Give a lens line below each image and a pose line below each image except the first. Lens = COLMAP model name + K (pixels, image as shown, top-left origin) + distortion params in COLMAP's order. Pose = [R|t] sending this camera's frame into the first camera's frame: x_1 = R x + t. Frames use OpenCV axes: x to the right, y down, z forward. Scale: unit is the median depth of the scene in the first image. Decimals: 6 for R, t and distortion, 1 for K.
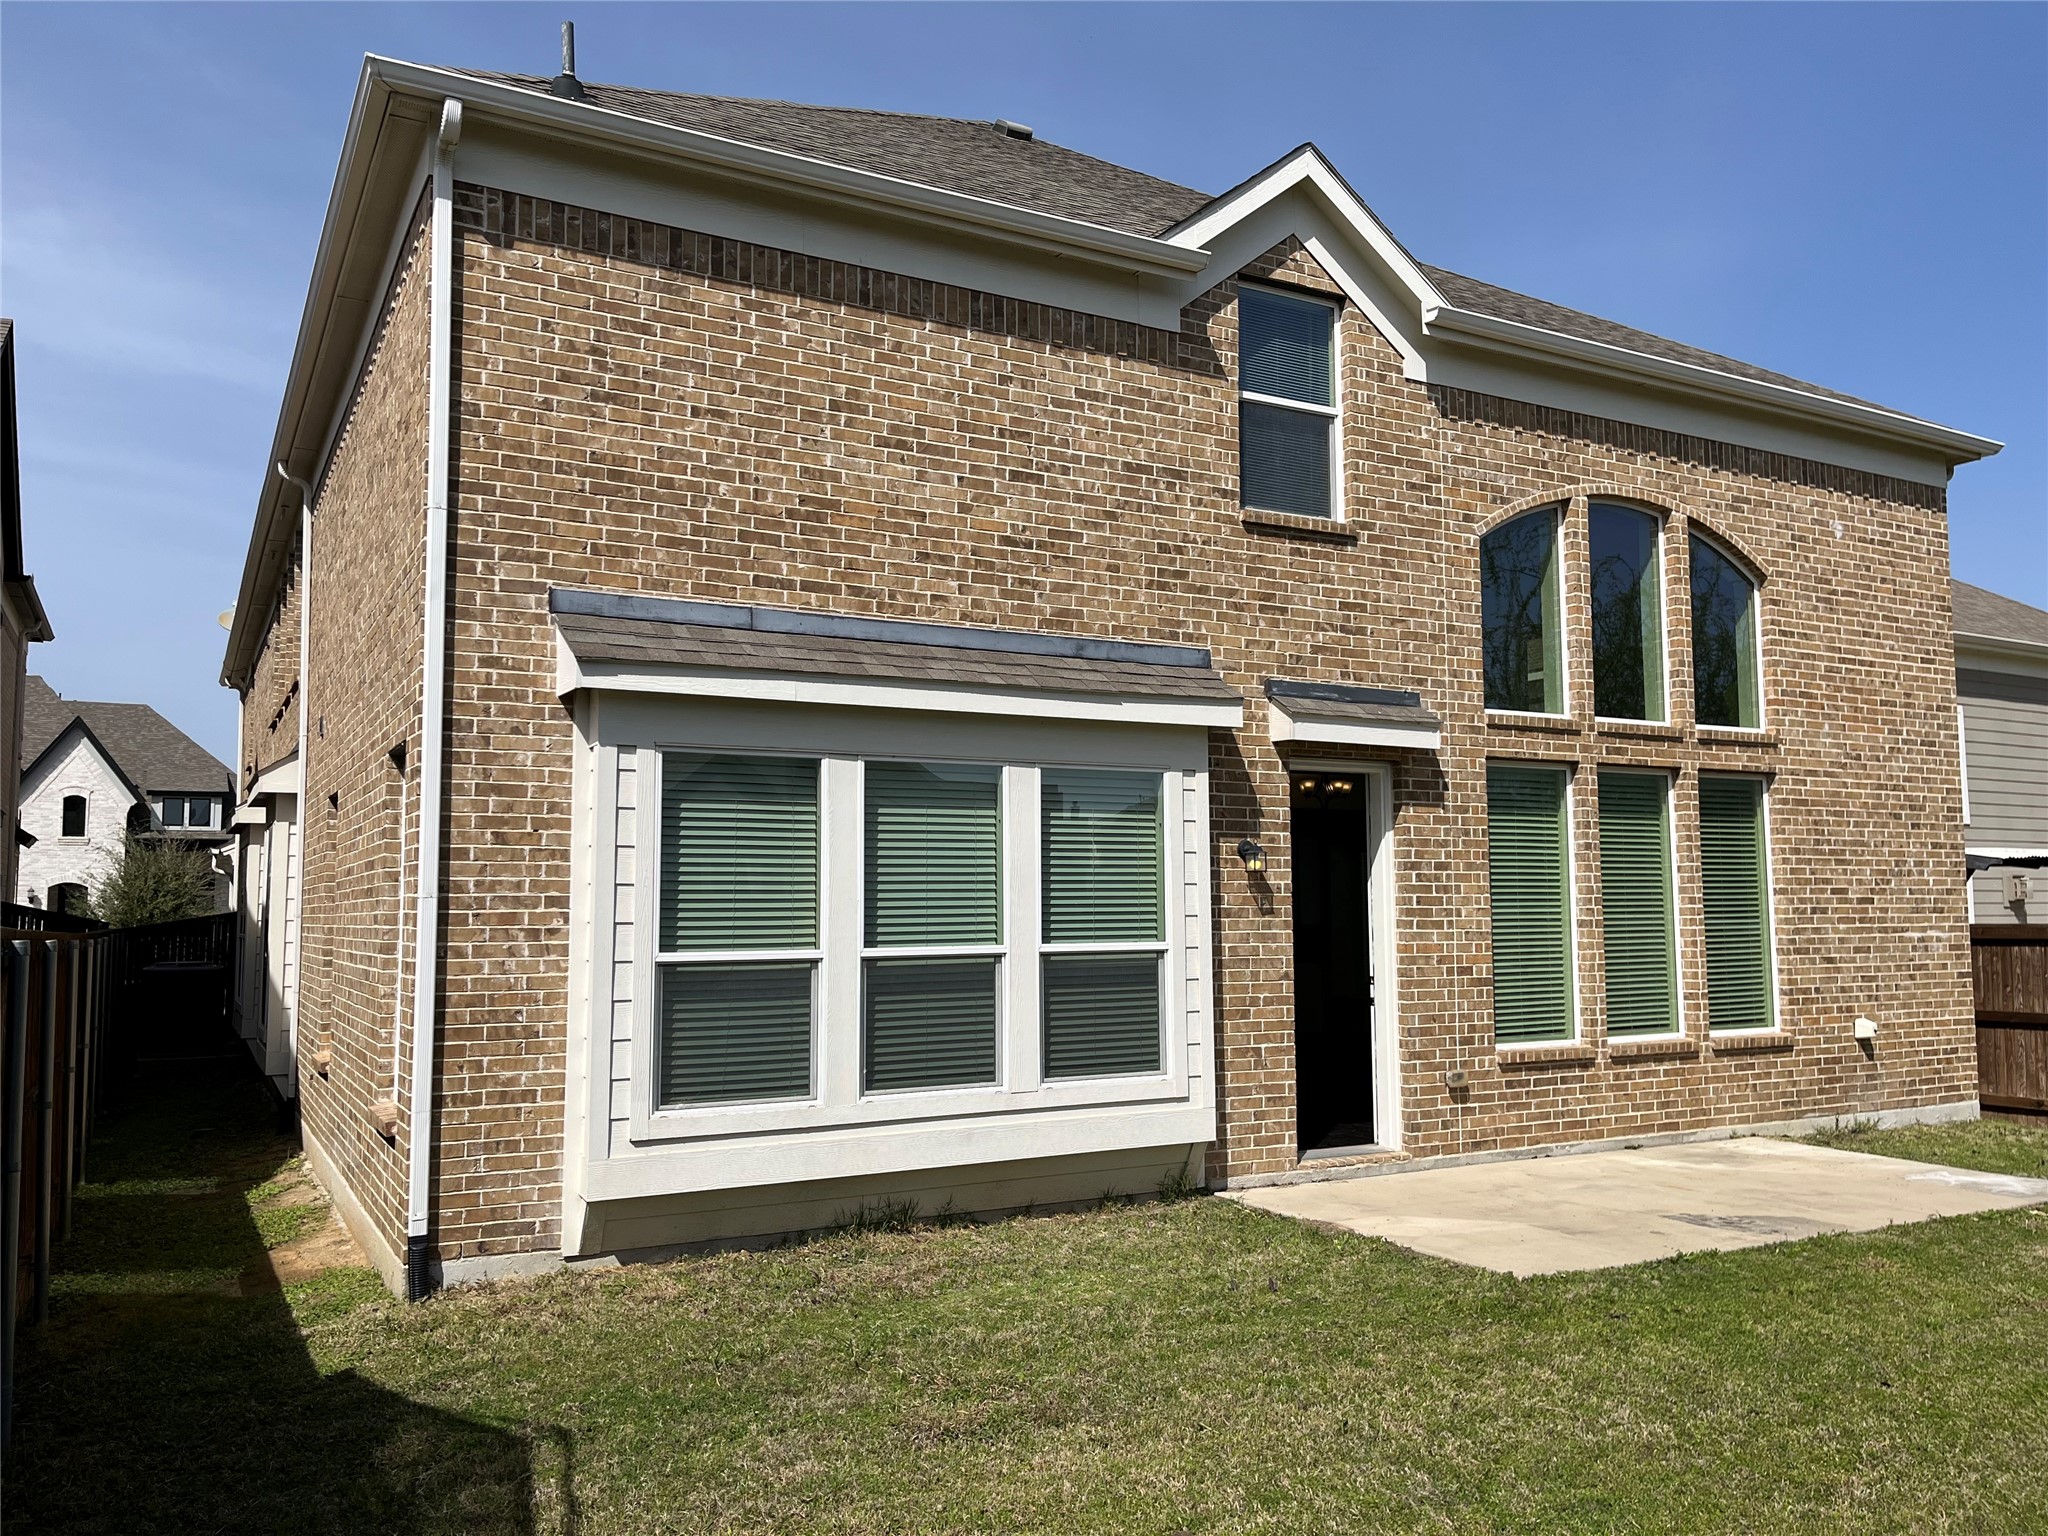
lens RADIAL K [[1545.8, 0, 1033.9], [0, 1545.8, 814.0], [0, 0, 1]] dist [0.070218, -0.092506]
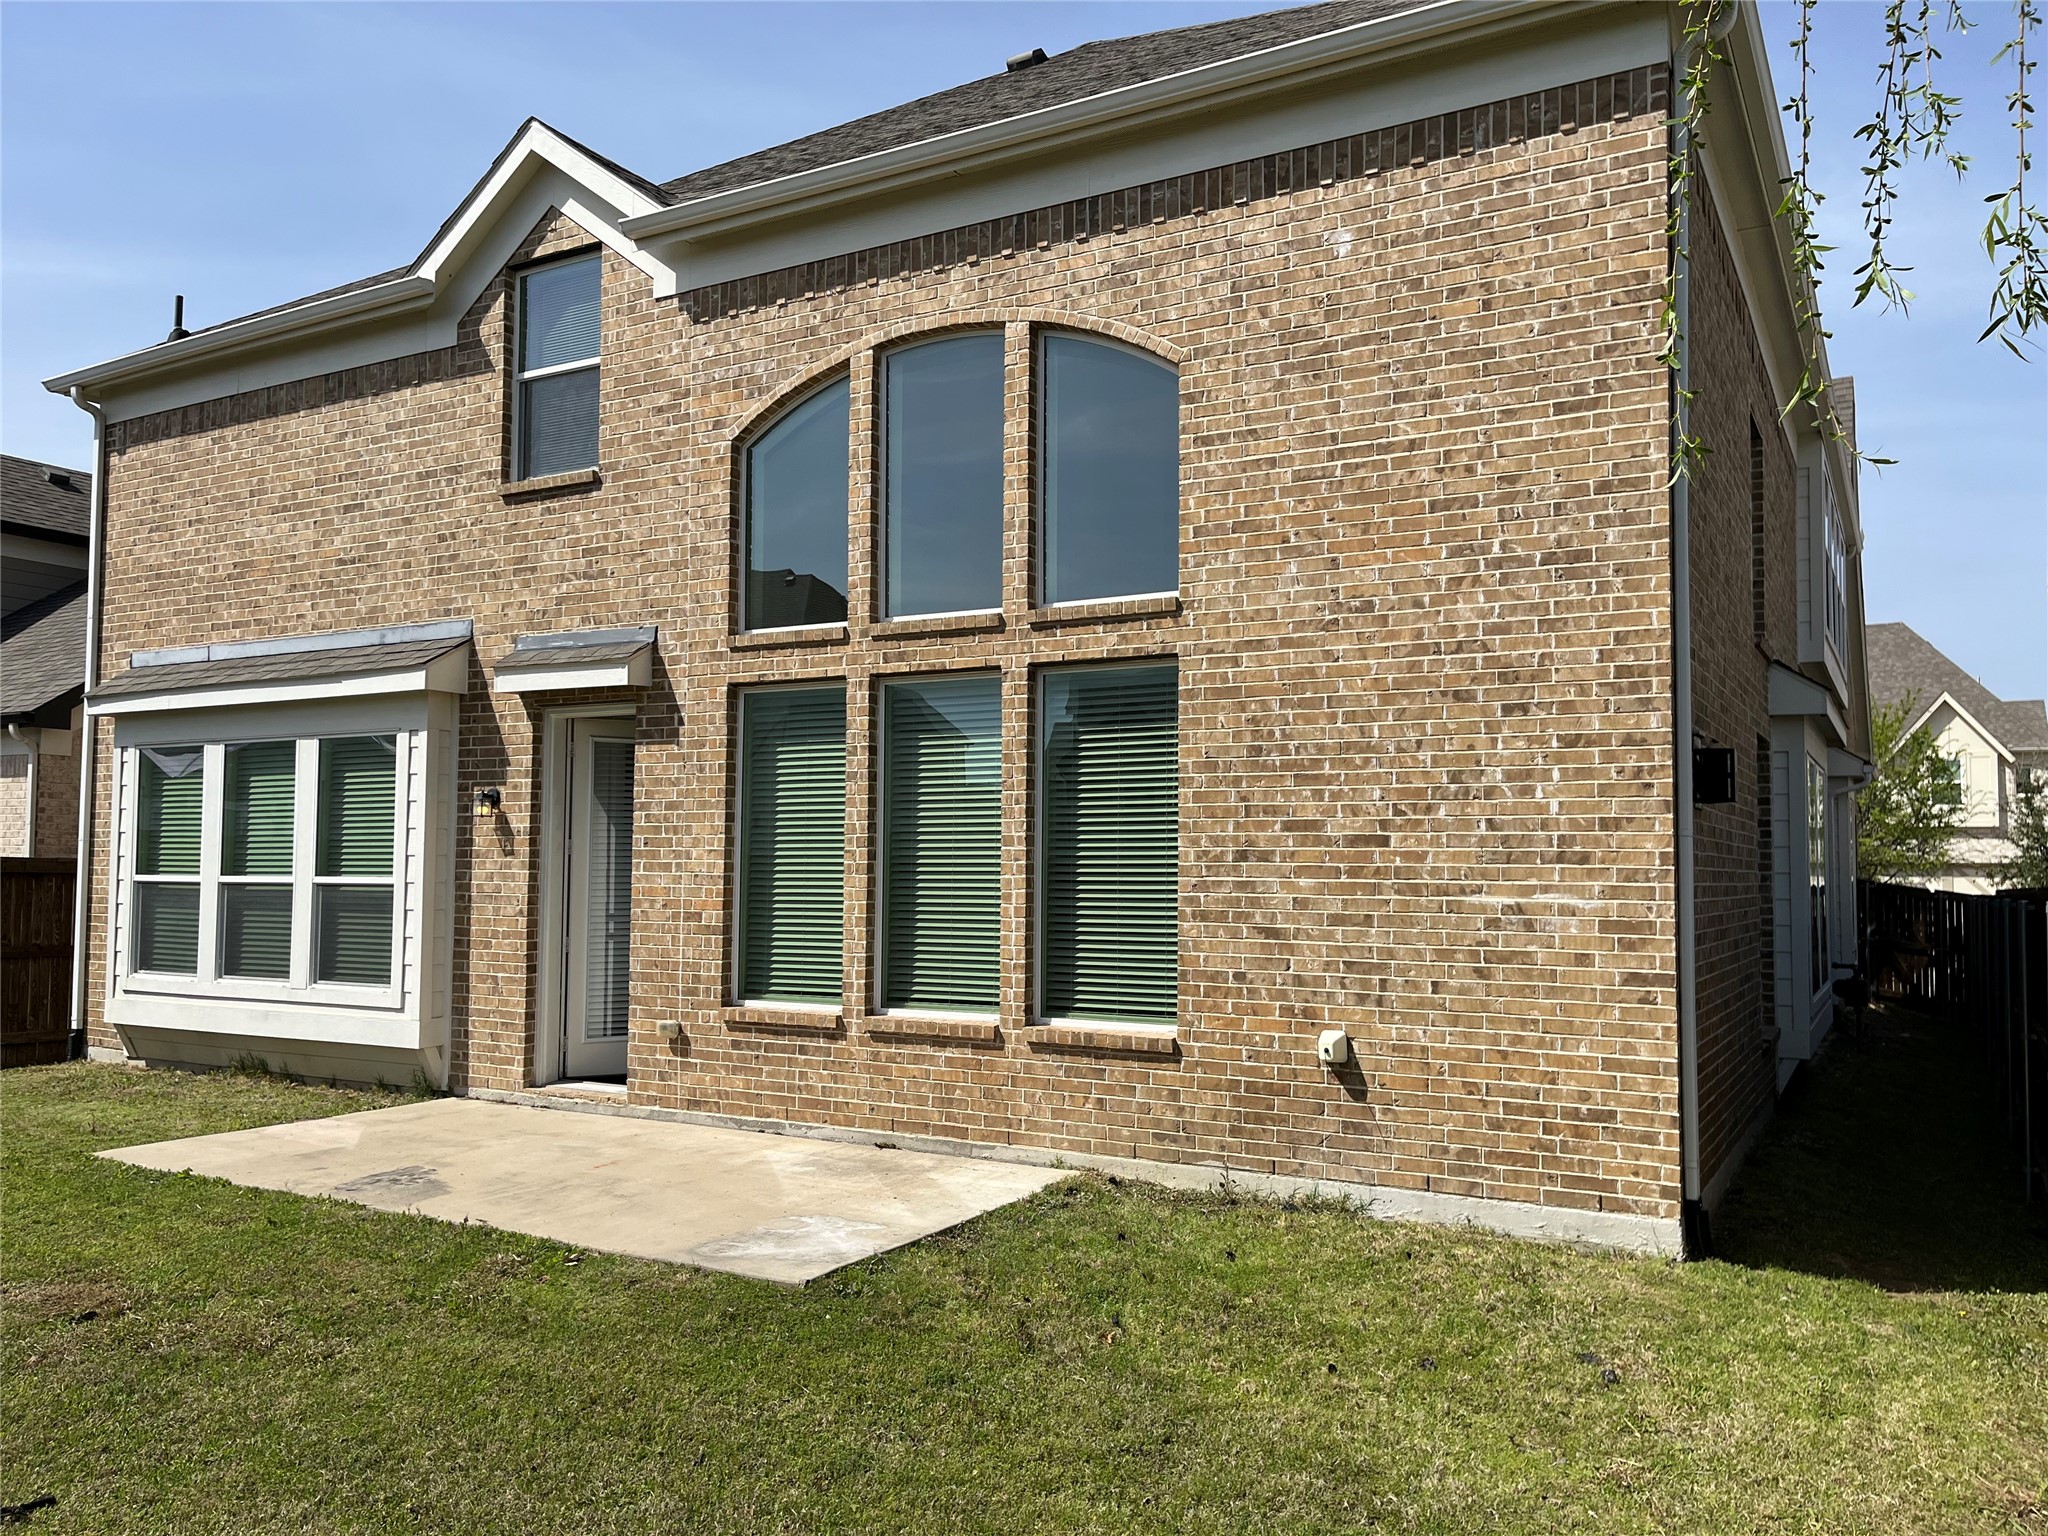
lens RADIAL K [[1545.8, 0, 1007.2], [0, 1545.8, 774.2], [0, 0, 1]] dist [0.070218, -0.092506]
pose [[0.520869, -0.032404, -0.853021, 1.182972], [0.052526, 0.998602, -0.005861, 0.030836], [0.852019, -0.041753, 0.521843, 0.682563]]
